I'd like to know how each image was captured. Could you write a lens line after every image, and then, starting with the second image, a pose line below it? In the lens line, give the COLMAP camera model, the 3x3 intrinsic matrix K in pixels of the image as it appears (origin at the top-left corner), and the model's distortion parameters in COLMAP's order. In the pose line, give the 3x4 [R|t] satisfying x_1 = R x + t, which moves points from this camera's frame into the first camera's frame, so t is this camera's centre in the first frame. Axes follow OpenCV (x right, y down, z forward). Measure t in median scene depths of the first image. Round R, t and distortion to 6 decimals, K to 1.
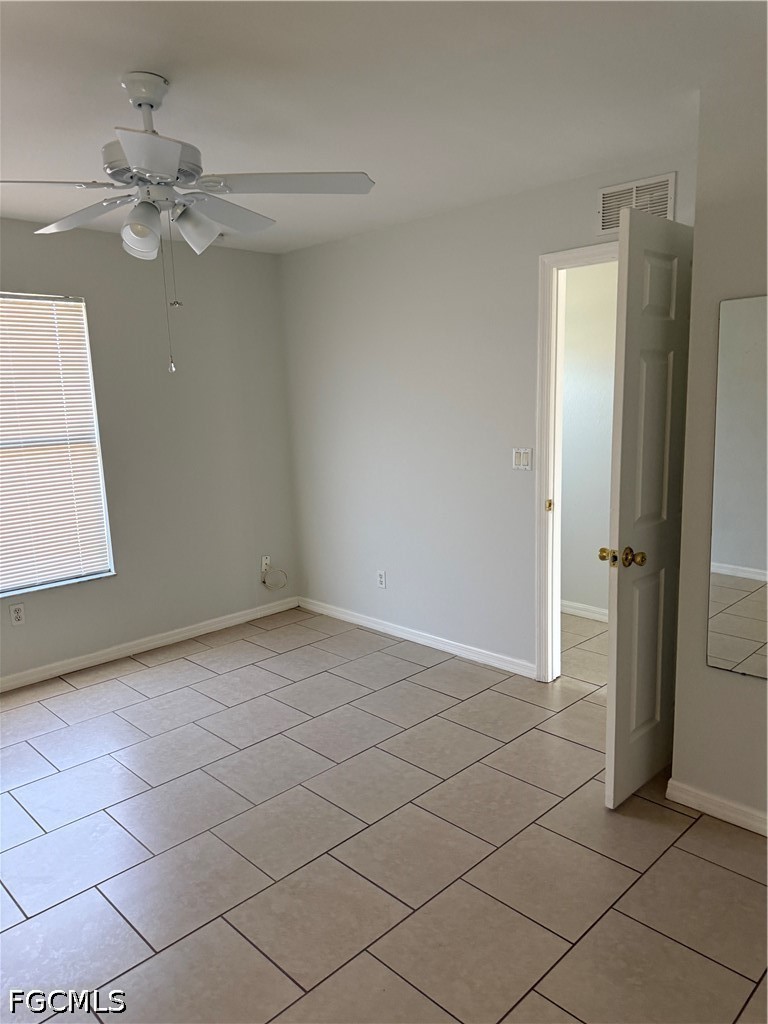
lens RADIAL K [[724.5, 0, 385.1], [0, 724.5, 513.3], [0, 0, 1]] dist [0.005778, -0.002438]
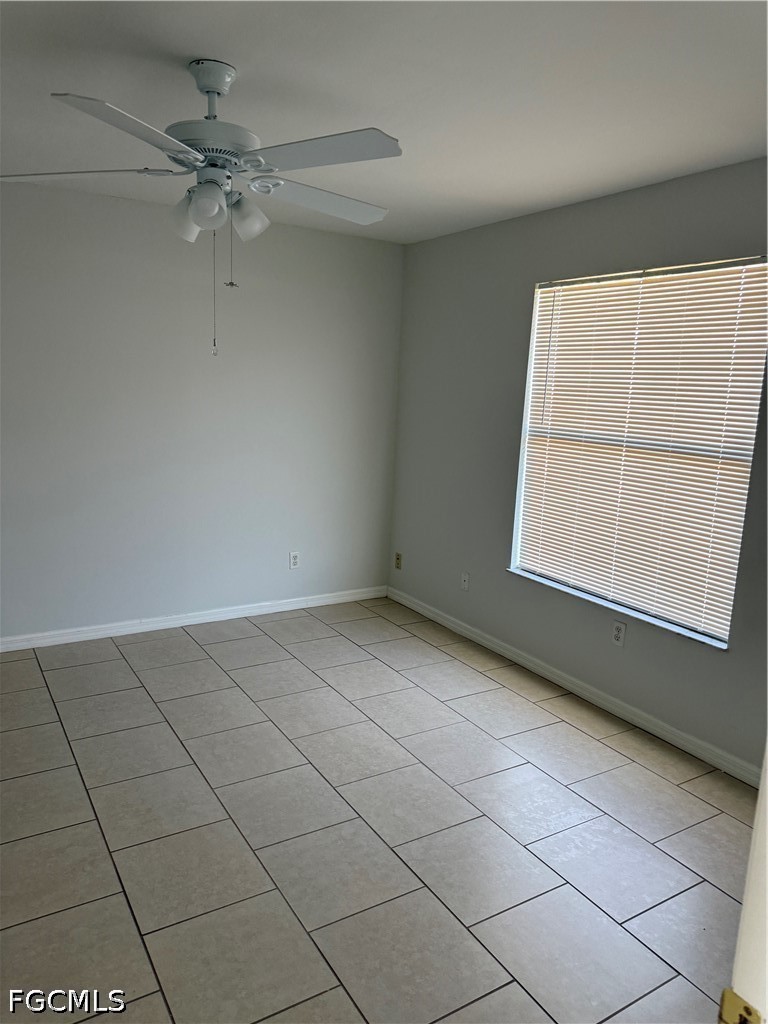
lens RADIAL K [[724.5, 0, 384.9], [0, 724.5, 509.8], [0, 0, 1]] dist [0.005778, -0.002438]
pose [[-0.236947, 0.188378, -0.953084, 0.383844], [-0.190081, 0.953072, 0.235632, -0.161588], [0.952746, 0.236996, -0.190020, 0.858371]]
